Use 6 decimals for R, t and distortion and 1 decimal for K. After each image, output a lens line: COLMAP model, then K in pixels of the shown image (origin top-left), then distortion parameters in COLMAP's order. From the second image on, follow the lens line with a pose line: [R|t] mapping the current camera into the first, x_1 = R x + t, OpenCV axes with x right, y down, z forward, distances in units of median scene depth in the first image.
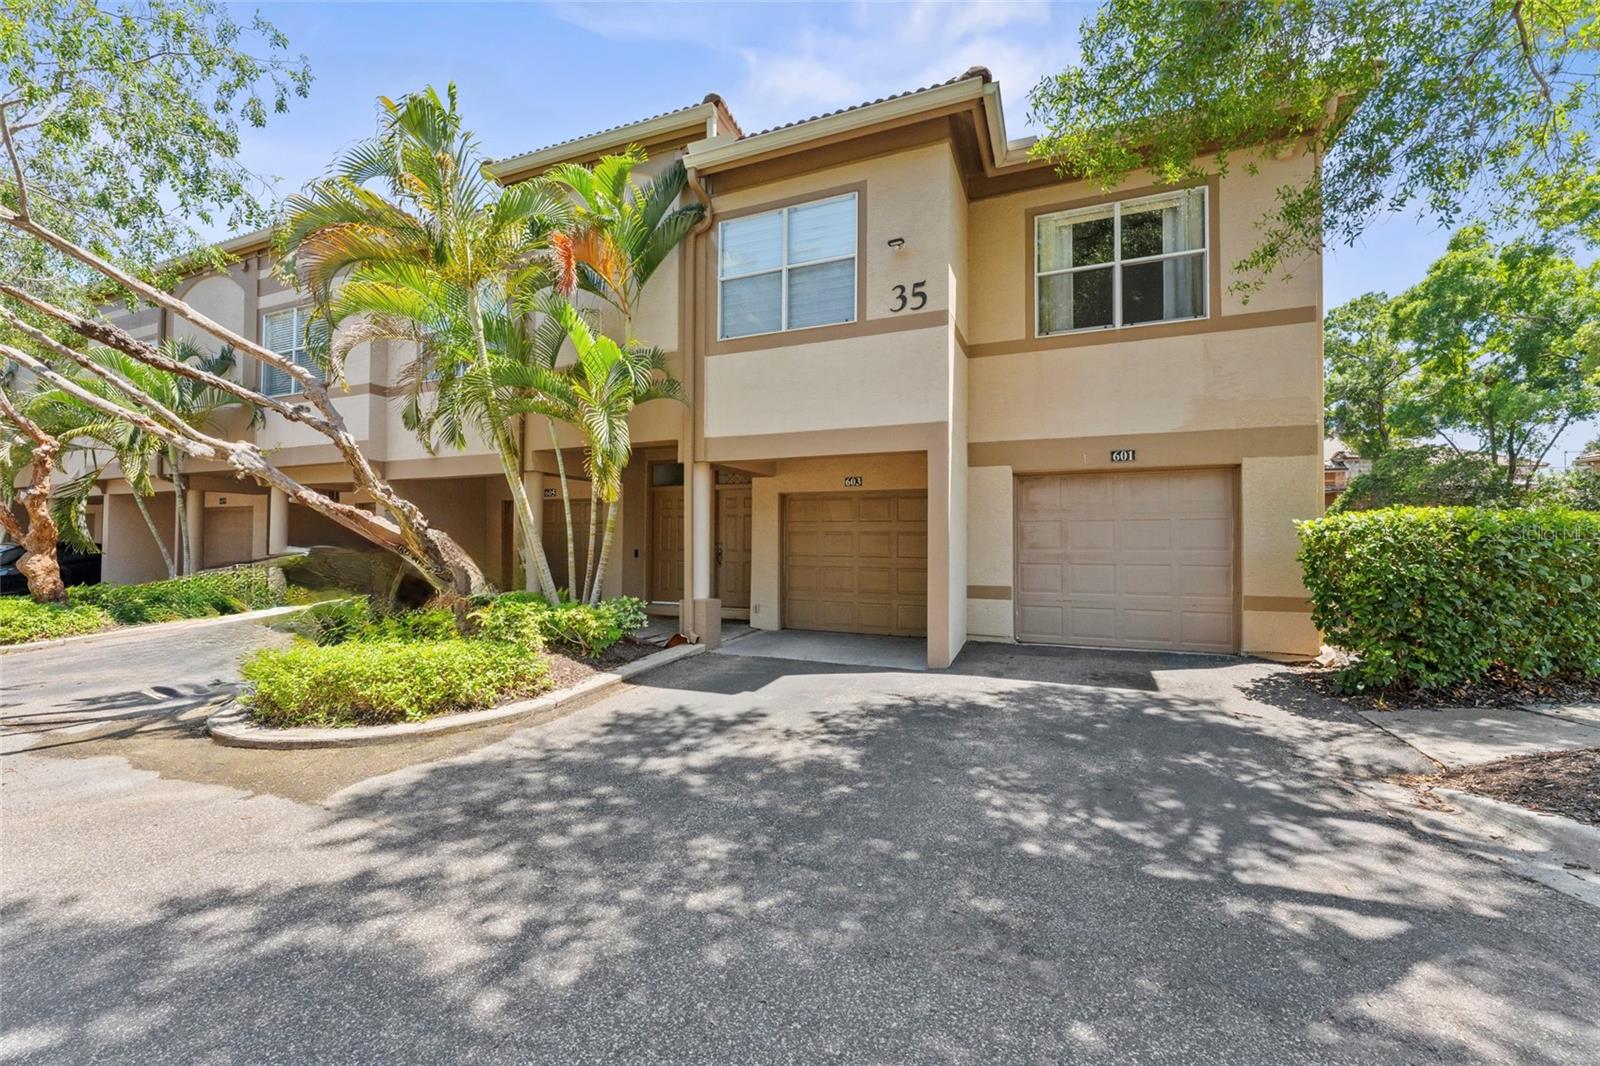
lens RADIAL K [[646.8, 0, 800.1], [0, 646.8, 536.4], [0, 0, 1]] dist [-0.001797, -0.000085]
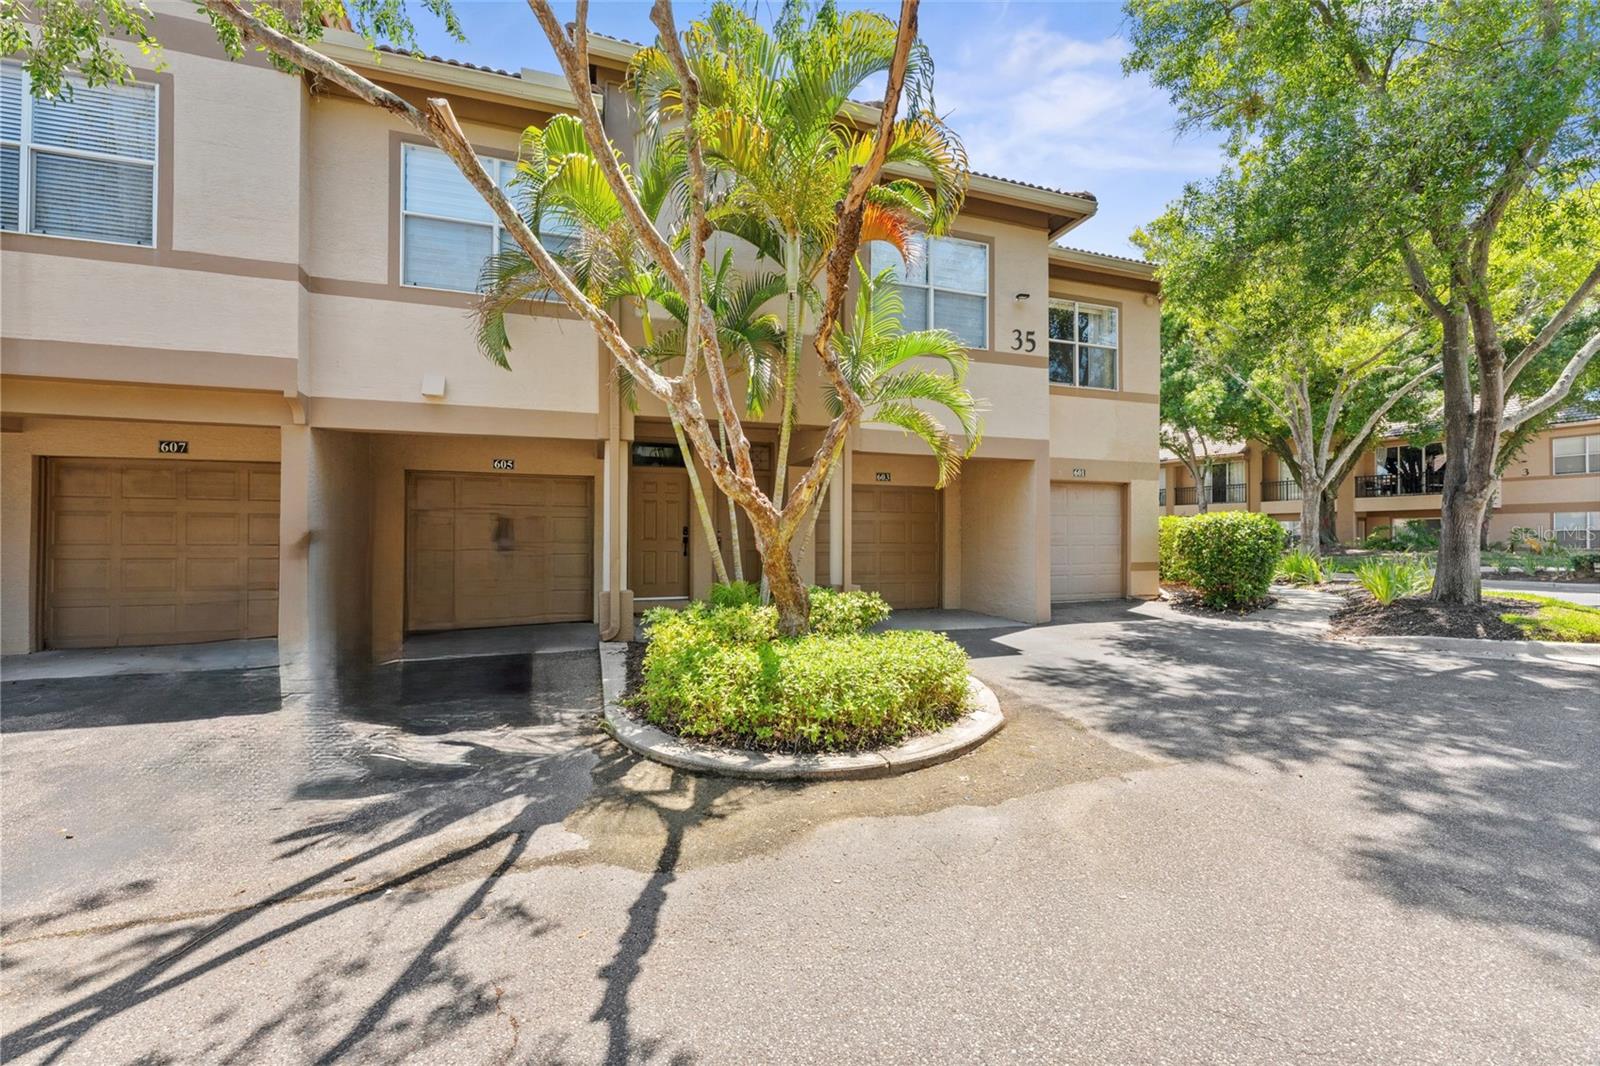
lens RADIAL K [[649.9, 0, 799.7], [0, 649.9, 538.6], [0, 0, 1]] dist [-0.003281, -0.000325]
pose [[0.737486, -0.004387, 0.675348, -1.833639], [-0.005753, 0.999902, 0.012778, 0.023555], [-0.675338, -0.013308, 0.737389, 0.587851]]
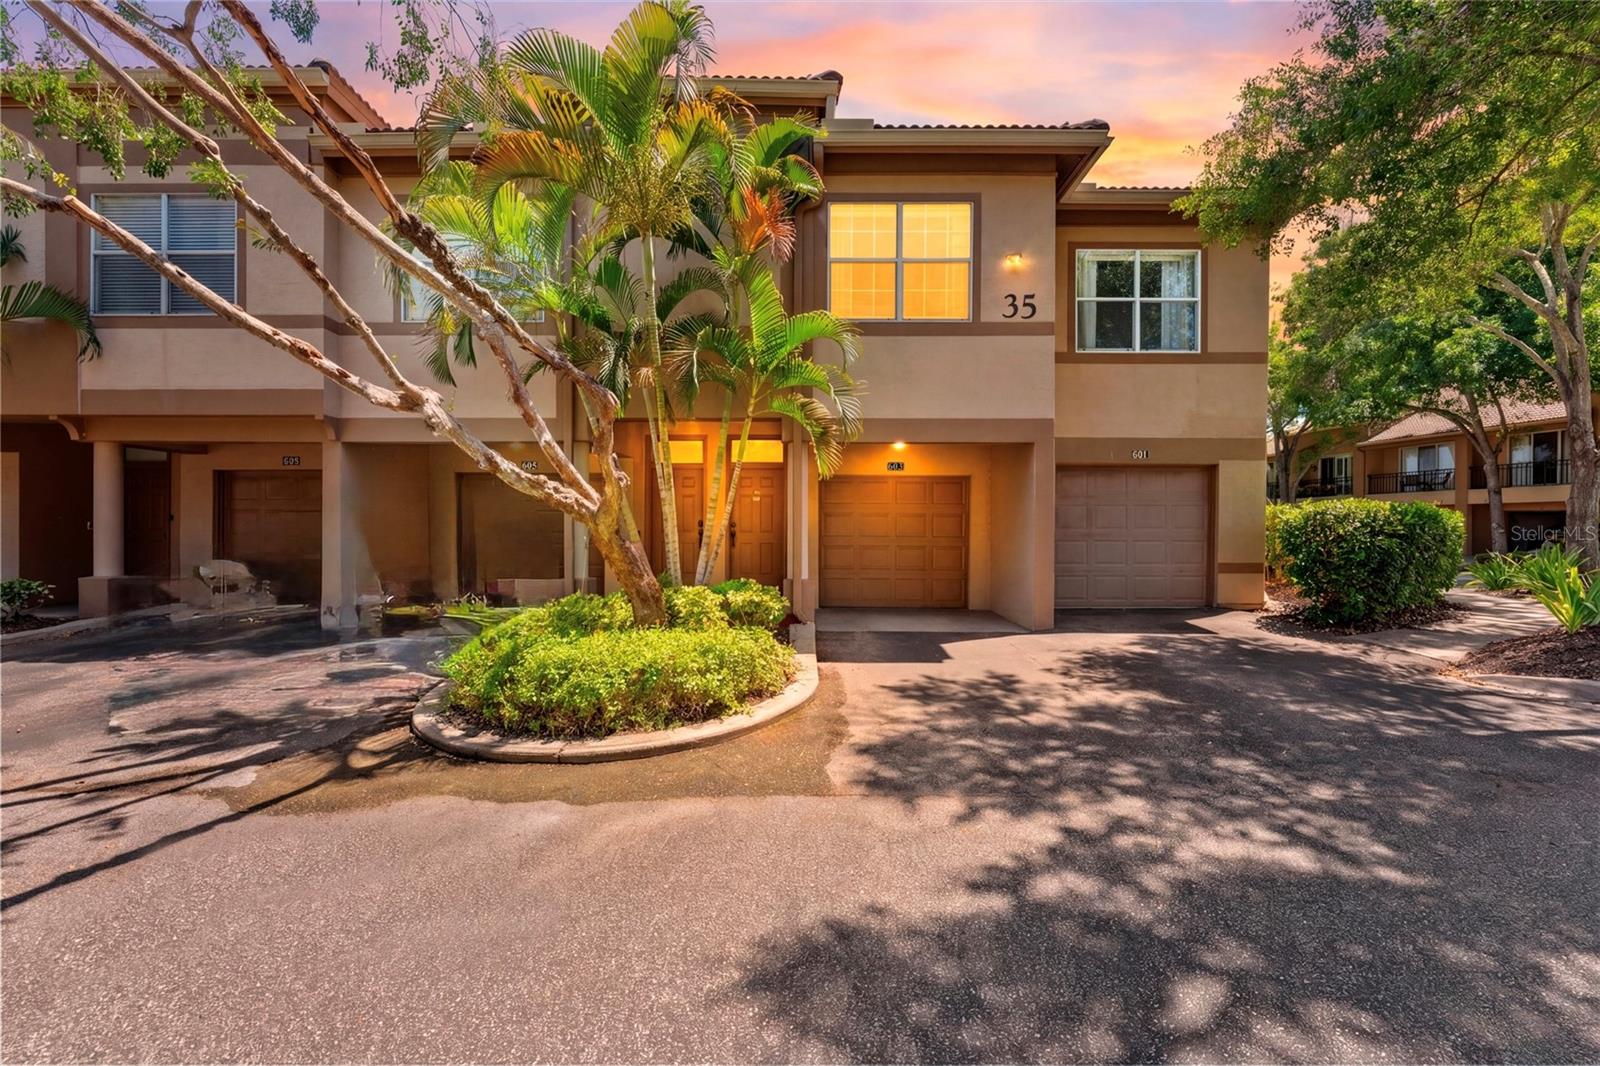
lens RADIAL K [[649.9, 0, 799.7], [0, 649.9, 538.6], [0, 0, 1]] dist [-0.003281, -0.000325]
pose [[0.922212, -0.005664, 0.386642, -1.104954], [-0.005074, 0.999629, 0.026746, 0.016100], [-0.386651, -0.026628, 0.921842, 0.153230]]
